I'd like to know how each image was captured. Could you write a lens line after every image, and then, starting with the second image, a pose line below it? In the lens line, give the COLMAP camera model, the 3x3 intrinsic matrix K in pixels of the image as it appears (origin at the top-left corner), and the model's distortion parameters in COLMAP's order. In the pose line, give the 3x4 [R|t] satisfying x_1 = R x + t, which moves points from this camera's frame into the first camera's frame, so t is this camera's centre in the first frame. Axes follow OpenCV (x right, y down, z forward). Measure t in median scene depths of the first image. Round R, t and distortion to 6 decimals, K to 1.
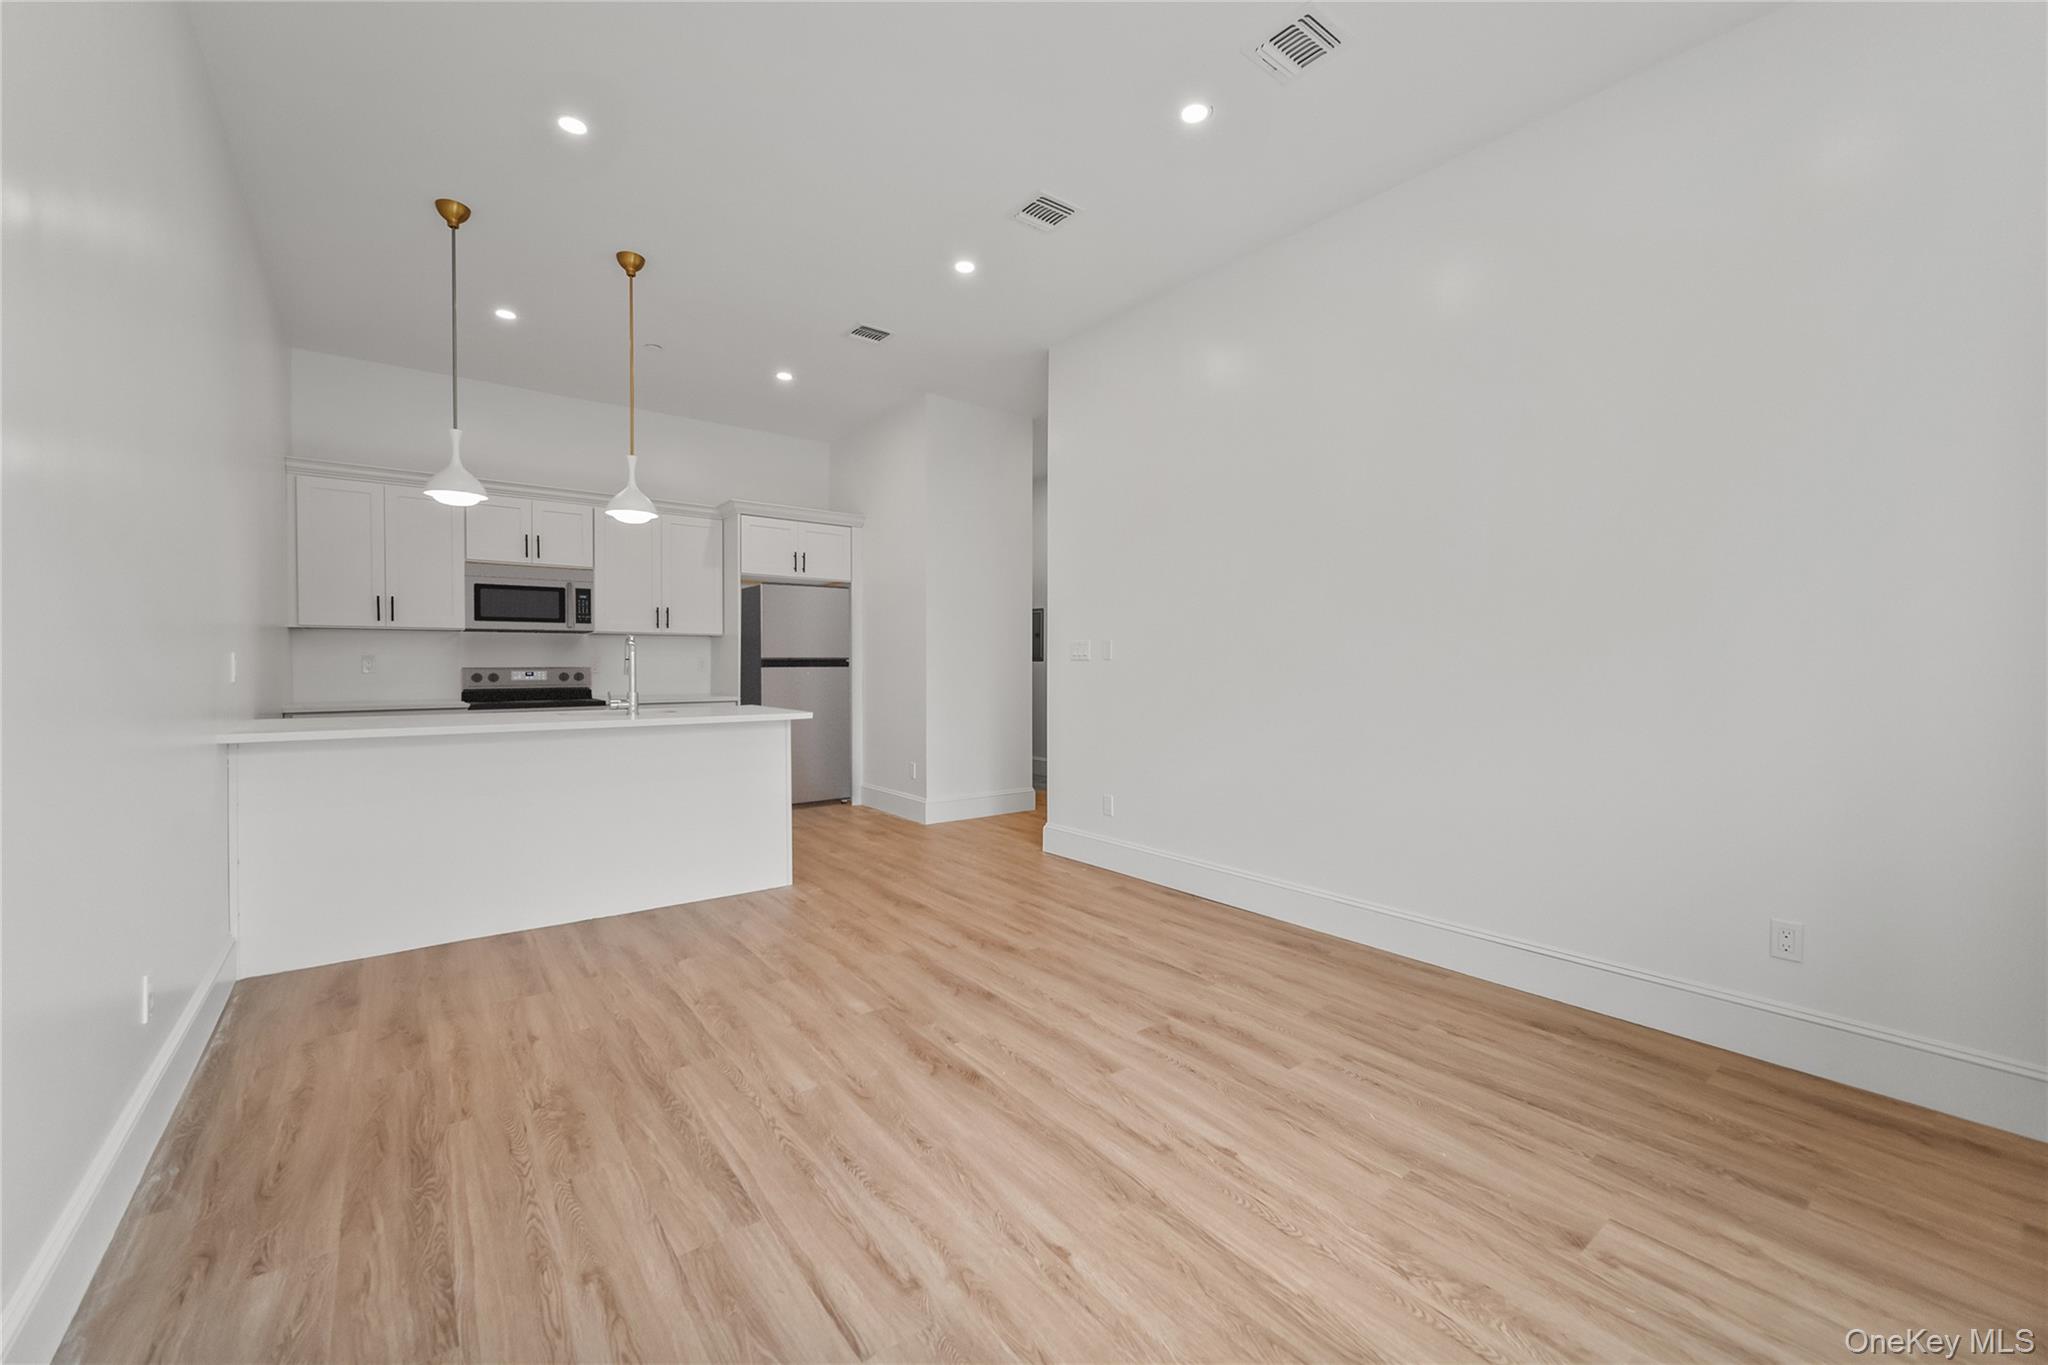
lens RADIAL K [[813.0, 0, 1004.4], [0, 813.0, 674.2], [0, 0, 1]] dist [0.001962, -0.000202]
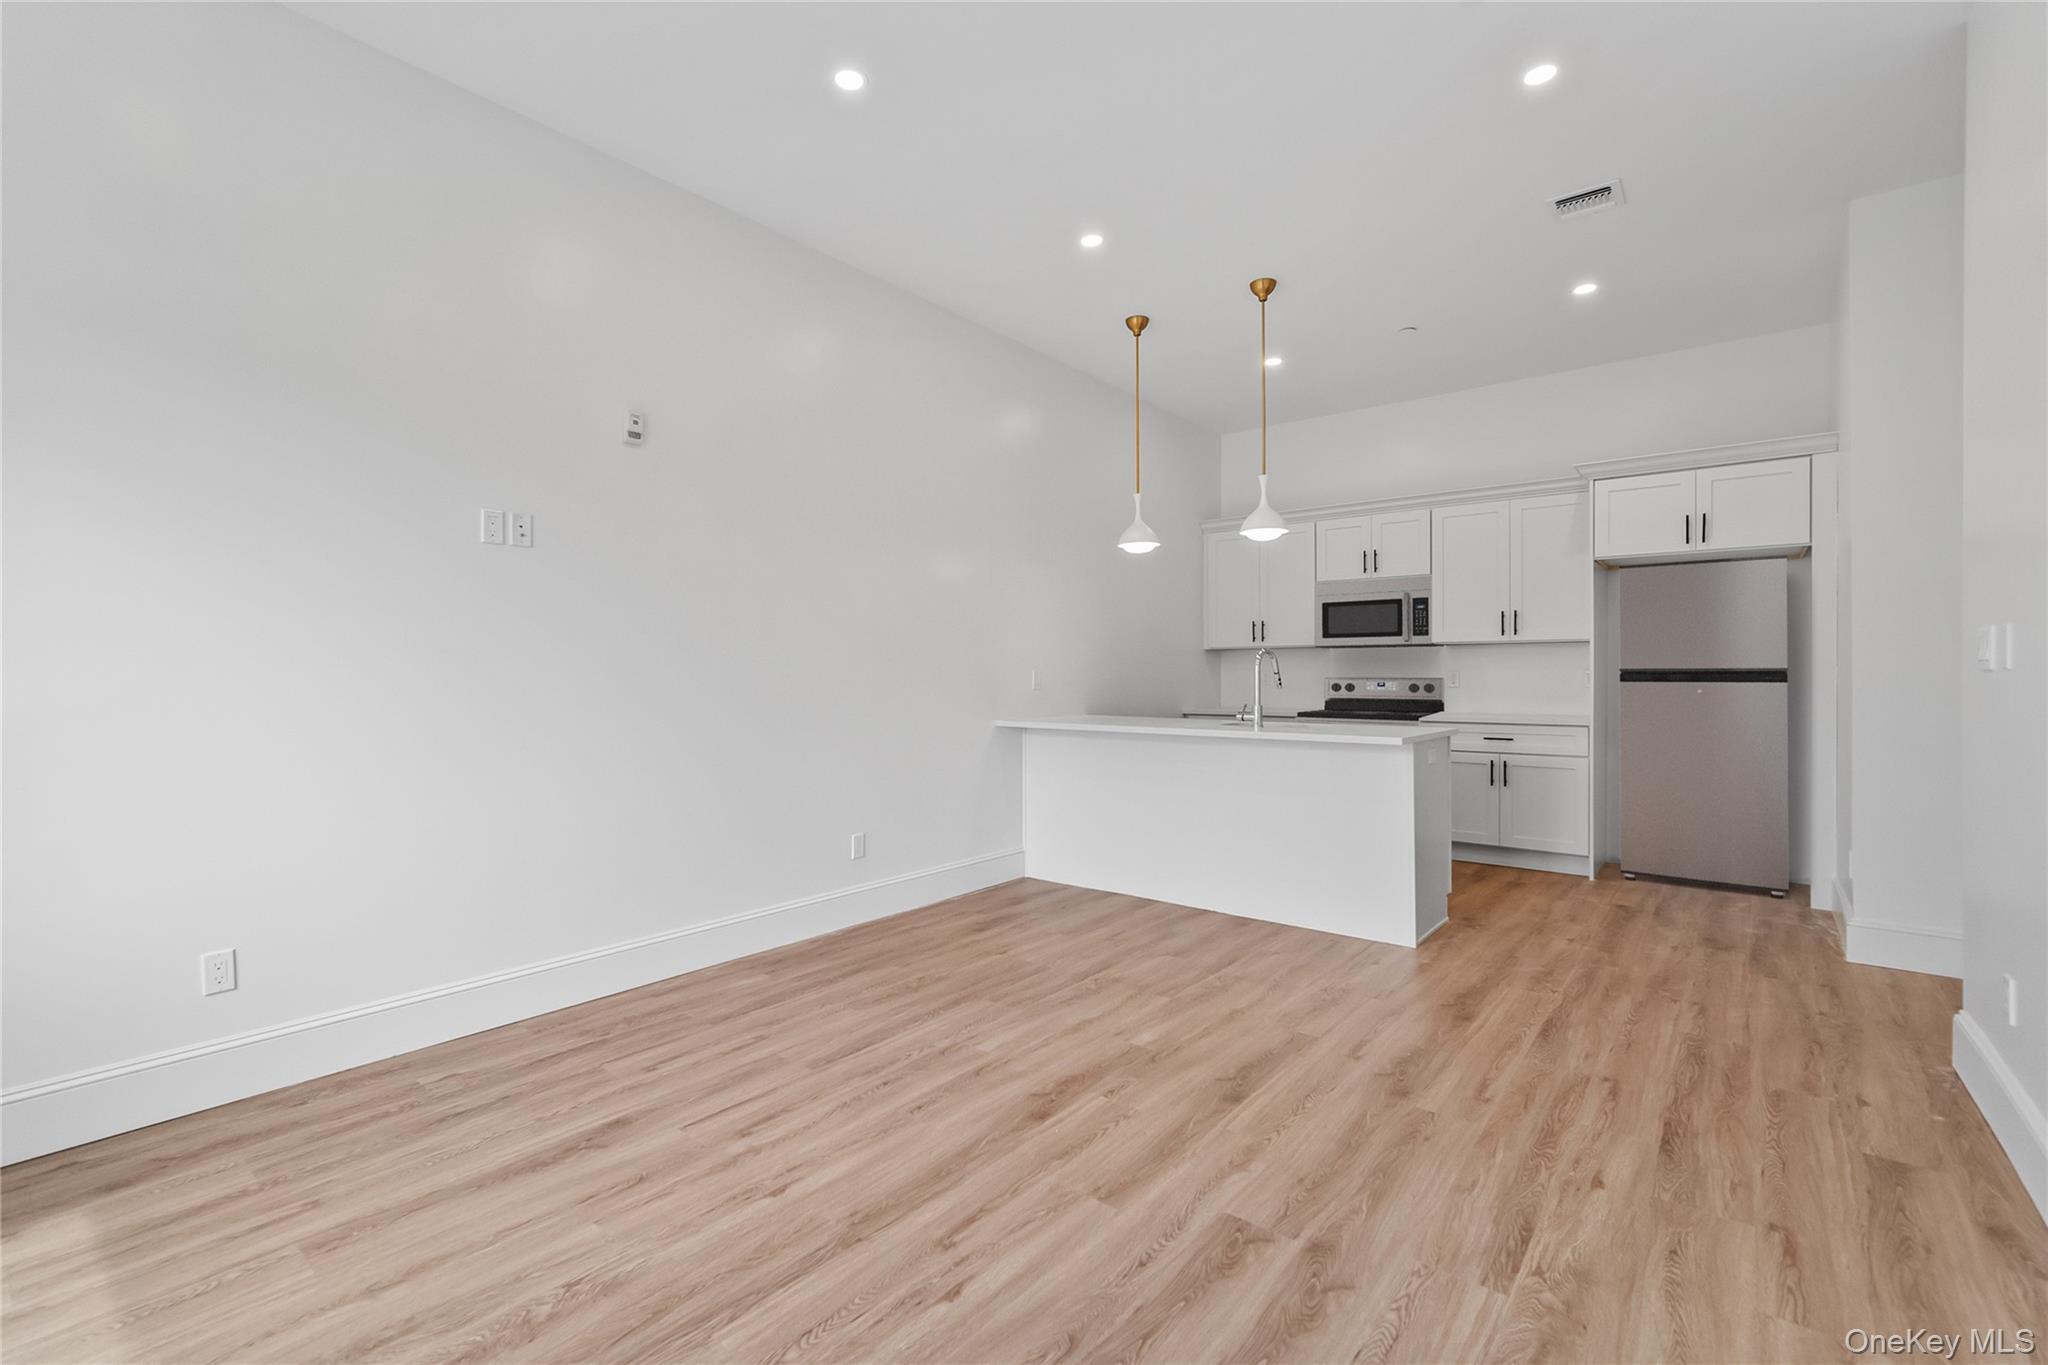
lens RADIAL K [[881.2, 0, 980.7], [0, 881.2, 681.0], [0, 0, 1]] dist [-0.000282, 0.000169]
pose [[0.222143, 0.004493, -0.975004, 0.661209], [-0.012460, 0.999921, 0.001769, -0.007333], [0.974935, 0.011756, 0.222181, 0.491292]]
